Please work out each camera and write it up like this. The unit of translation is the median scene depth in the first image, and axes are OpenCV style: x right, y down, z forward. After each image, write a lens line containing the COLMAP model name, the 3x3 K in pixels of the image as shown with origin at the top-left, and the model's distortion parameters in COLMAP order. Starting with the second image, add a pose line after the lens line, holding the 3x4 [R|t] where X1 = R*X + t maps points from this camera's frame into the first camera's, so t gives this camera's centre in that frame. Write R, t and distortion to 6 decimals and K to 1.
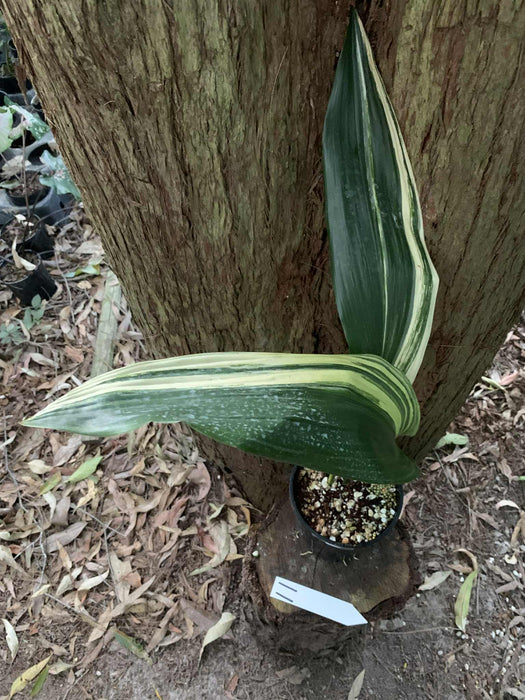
lens RADIAL K [[517.3, 0, 272.9], [0, 517.3, 351.1], [0, 0, 1]] dist [-0.006888, -0.003137]
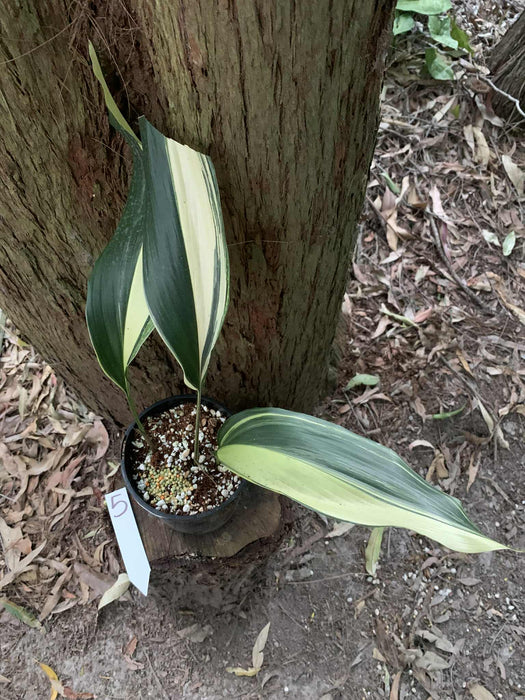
lens RADIAL K [[521.5, 0, 261.8], [0, 521.5, 346.7], [0, 0, 1]] dist [-0.005109, -0.004354]
pose [[0.997882, -0.051412, 0.039856, 0.137199], [0.049684, 0.997830, 0.043202, 0.063430], [-0.041991, -0.041130, 0.998271, 0.059886]]
